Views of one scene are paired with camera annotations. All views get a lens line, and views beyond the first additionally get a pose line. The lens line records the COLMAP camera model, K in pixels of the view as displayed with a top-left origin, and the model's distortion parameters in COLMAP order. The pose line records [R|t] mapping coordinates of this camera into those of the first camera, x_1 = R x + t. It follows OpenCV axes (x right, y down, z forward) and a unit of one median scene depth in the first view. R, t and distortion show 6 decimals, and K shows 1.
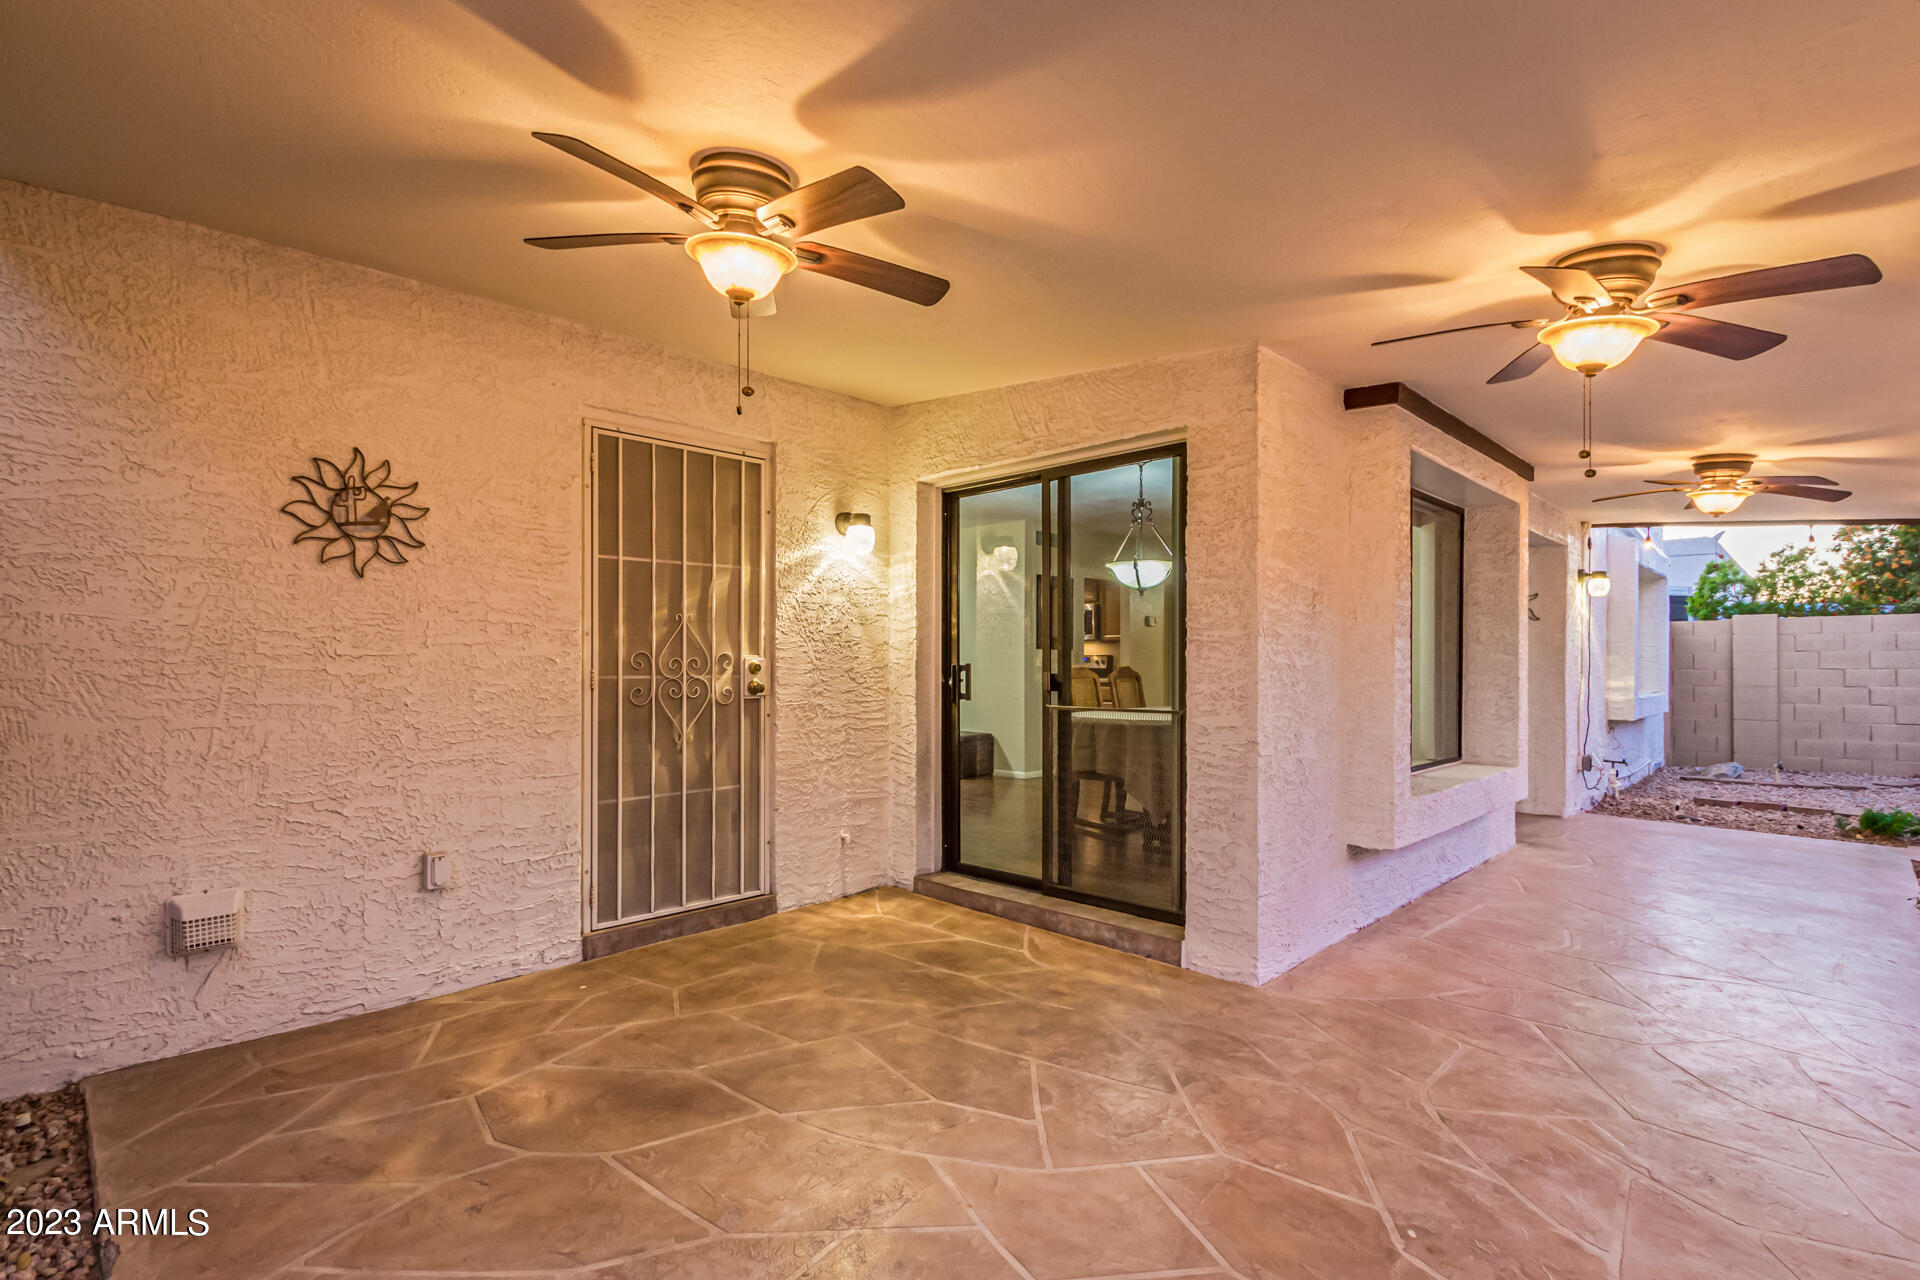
lens RADIAL K [[881.7, 0, 956.2], [0, 881.7, 653.8], [0, 0, 1]] dist [0.001718, -0.000355]
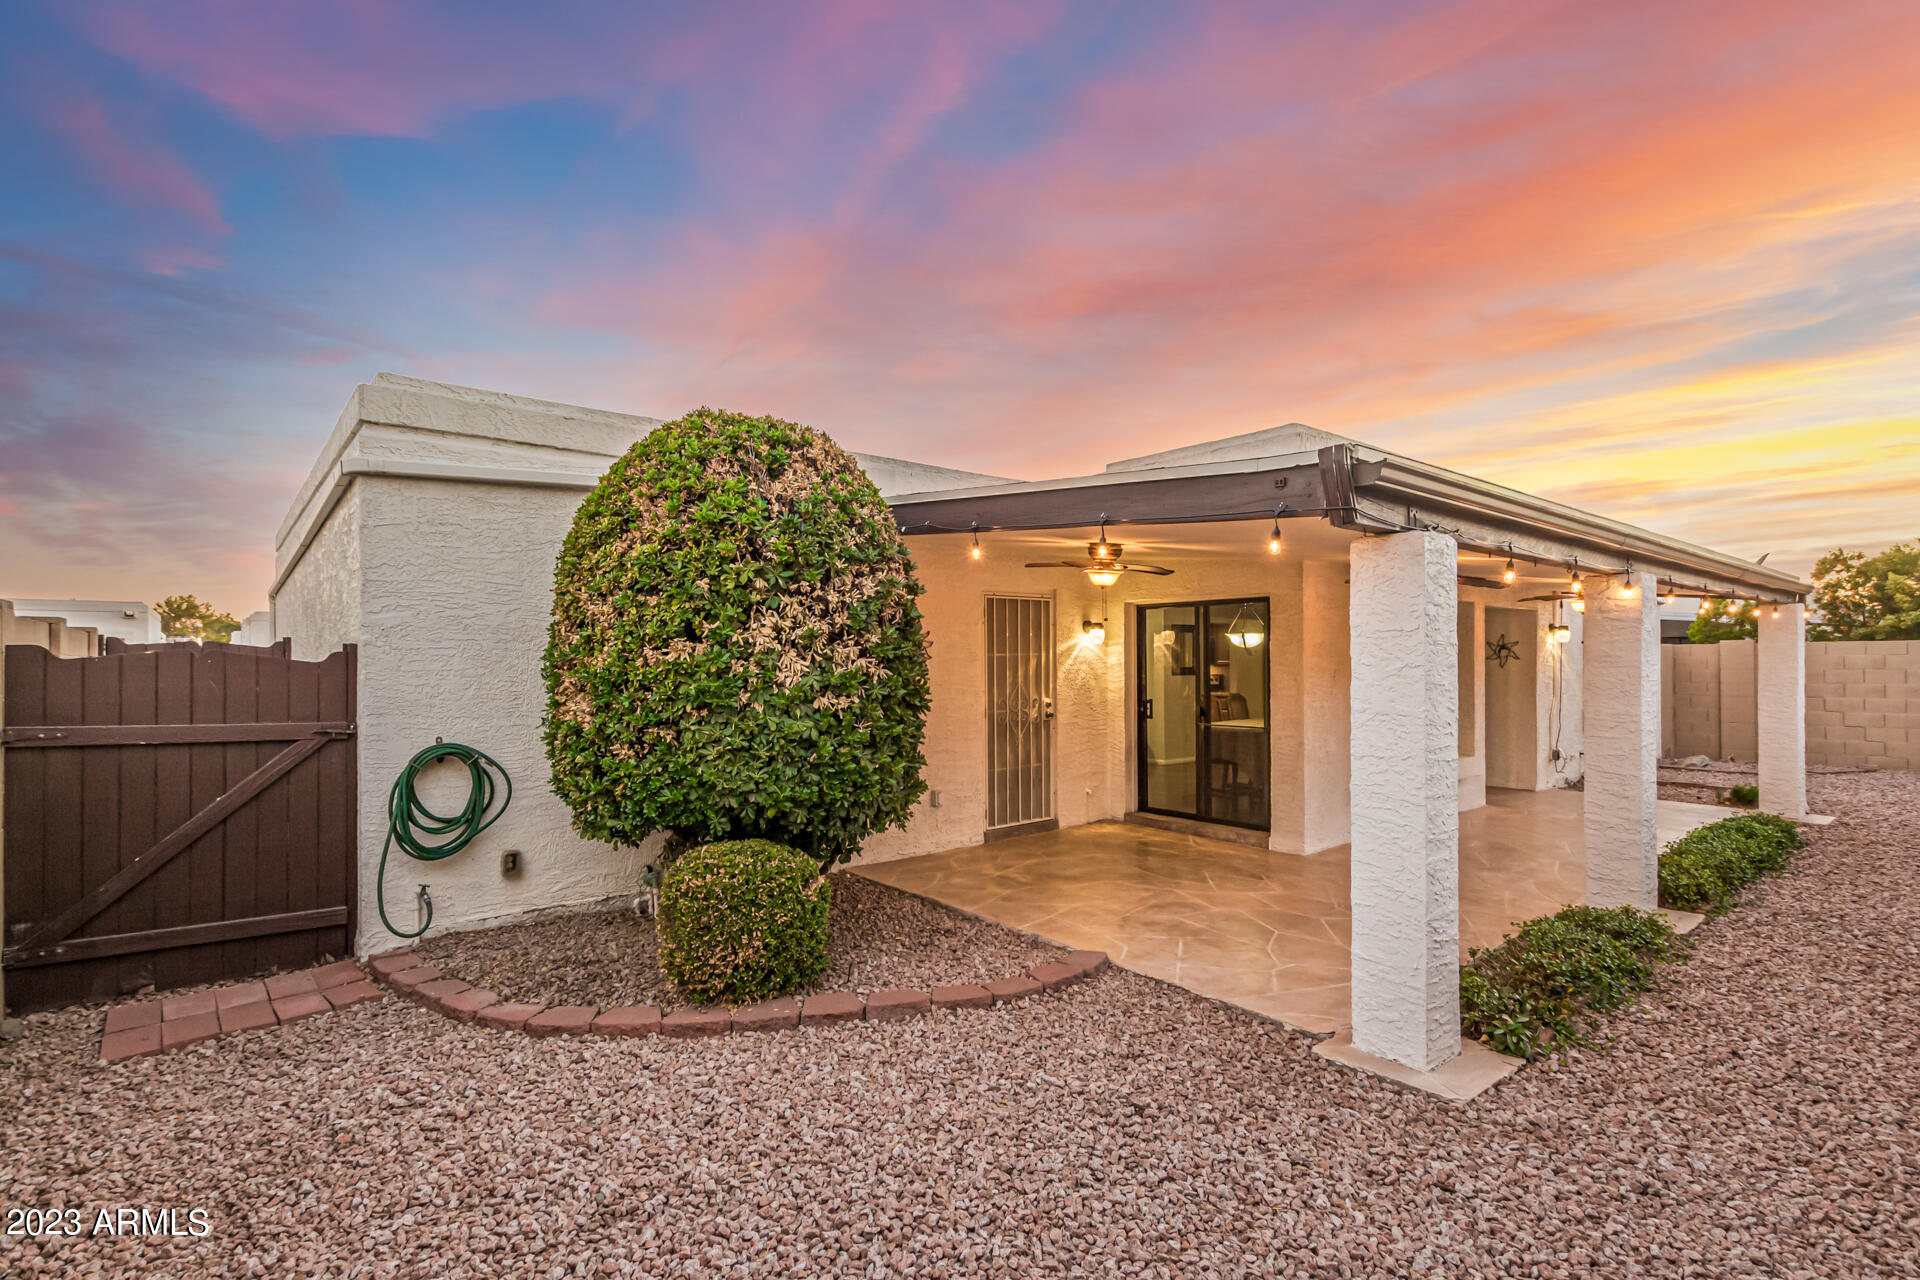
lens RADIAL K [[910.6, 0, 960.0], [0, 910.6, 640.0], [0, 0, 1]] dist [-0.001106, 0.000098]
pose [[0.995527, -0.008594, -0.094090, -0.228933], [0.008217, 0.999957, -0.004393, -0.120285], [0.094124, 0.003601, 0.995554, -1.045267]]
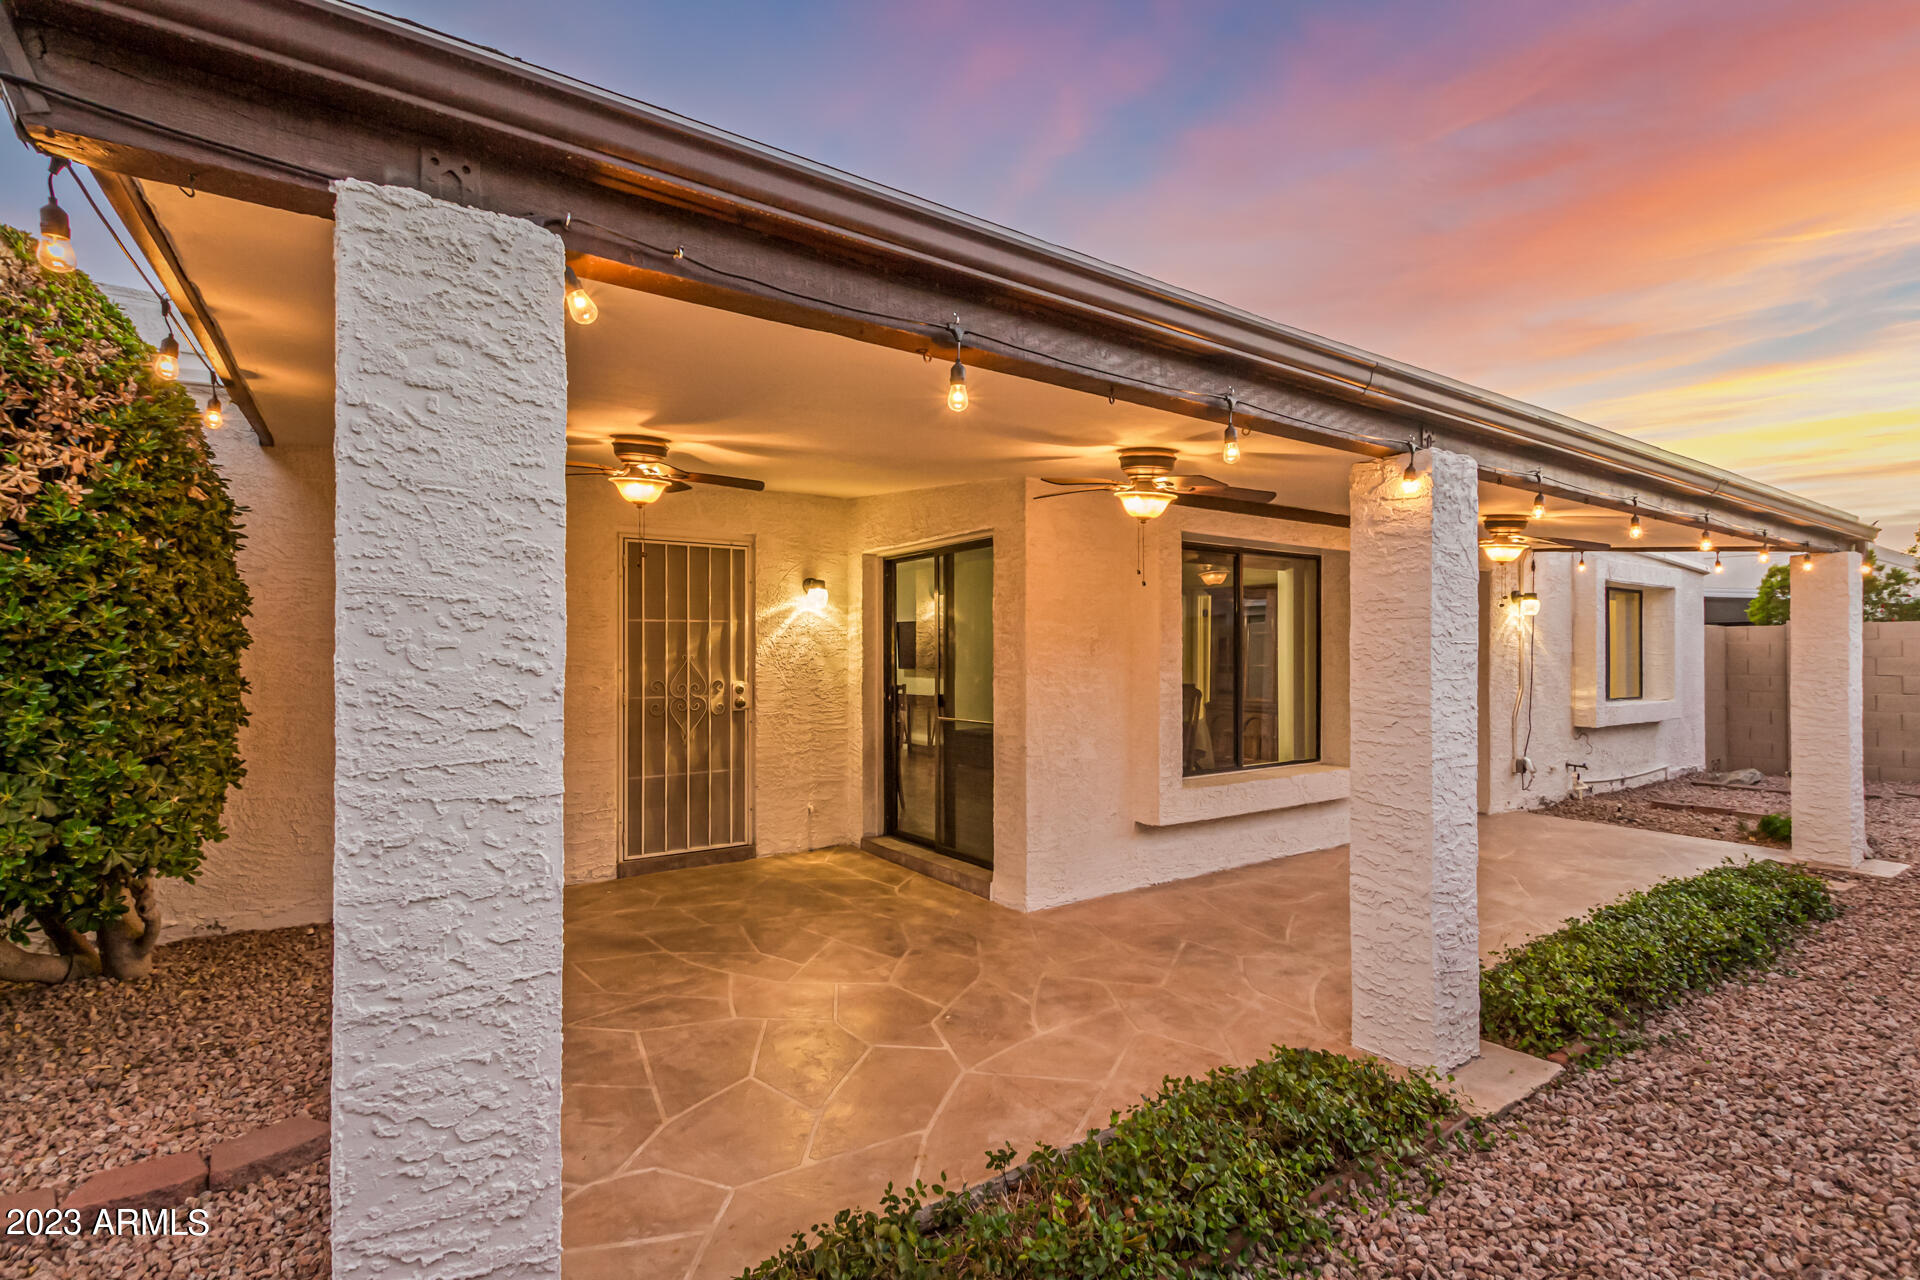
lens RADIAL K [[893.1, 0, 982.6], [0, 893.1, 637.5], [0, 0, 1]] dist [0.002715, 0.000015]
pose [[0.983681, -0.006390, -0.179811, 0.431008], [0.005233, 0.999962, -0.006911, -0.057397], [0.179848, 0.005857, 0.983677, -0.383984]]
